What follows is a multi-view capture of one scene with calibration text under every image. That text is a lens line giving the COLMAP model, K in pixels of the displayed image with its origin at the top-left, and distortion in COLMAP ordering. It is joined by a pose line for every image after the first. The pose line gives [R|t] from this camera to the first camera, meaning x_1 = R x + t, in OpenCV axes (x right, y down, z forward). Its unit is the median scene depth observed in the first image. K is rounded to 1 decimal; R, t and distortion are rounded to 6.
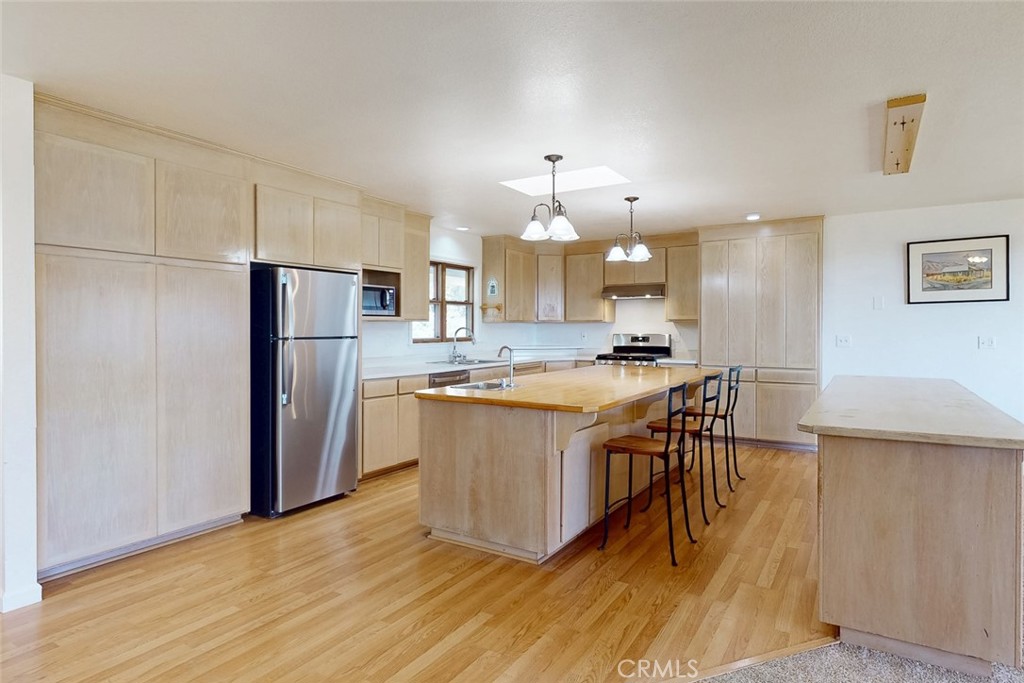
lens RADIAL K [[587.8, 0, 512.0], [0, 587.8, 341.5], [0, 0, 1]] dist [0.000606, -0.001124]
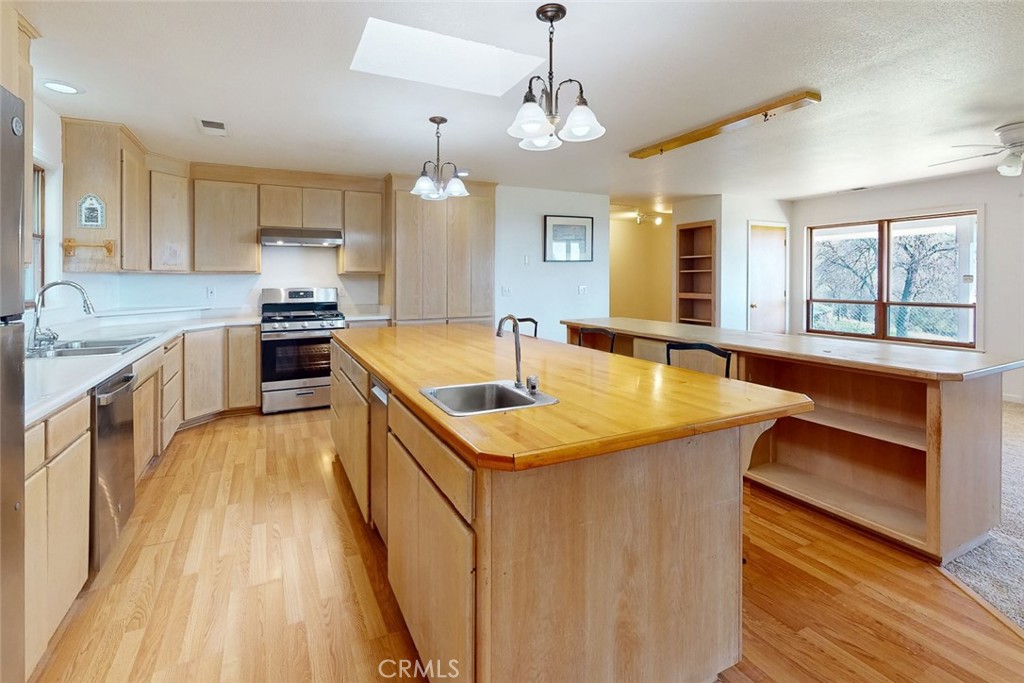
lens RADIAL K [[469.4, 0, 512.9], [0, 469.4, 285.2], [0, 0, 1]] dist [0.000911, 0.000144]
pose [[0.526794, -0.012250, 0.849905, -0.268618], [0.022586, 0.999745, 0.000411, -0.014544], [-0.849693, 0.018979, 0.526936, 0.542220]]
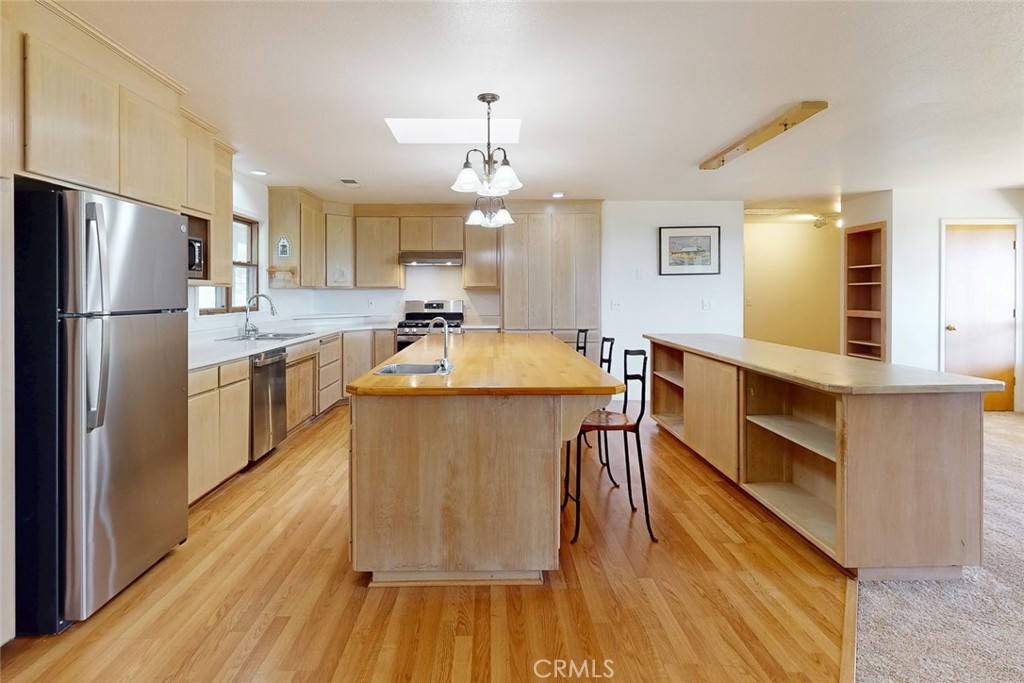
lens RADIAL K [[528.0, 0, 516.4], [0, 528.0, 300.8], [0, 0, 1]] dist [0.000535, -0.000305]
pose [[0.833358, -0.008459, 0.552668, -0.228778], [0.013909, 0.999887, -0.005669, -0.007216], [-0.552558, 0.012412, 0.833382, 0.235075]]
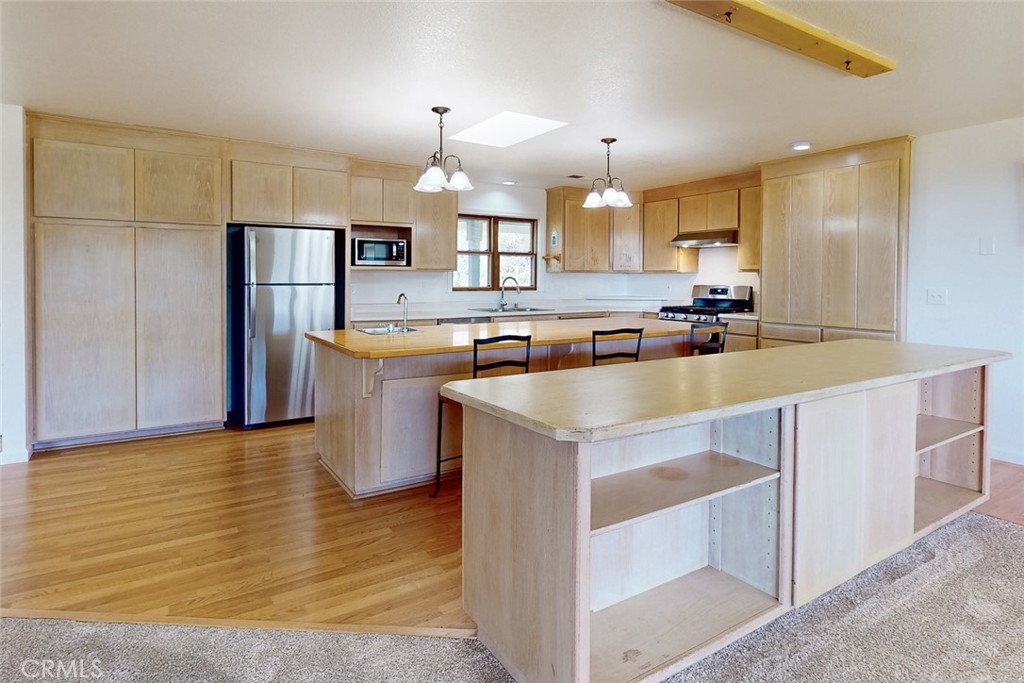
lens RADIAL K [[558.4, 0, 521.0], [0, 558.4, 292.7], [0, 0, 1]] dist [0.002648, 0.000873]
pose [[0.905290, 0.016373, -0.424477, 0.430547], [-0.015626, 0.999864, 0.005242, -0.001786], [0.424506, 0.001887, 0.905423, 0.126039]]
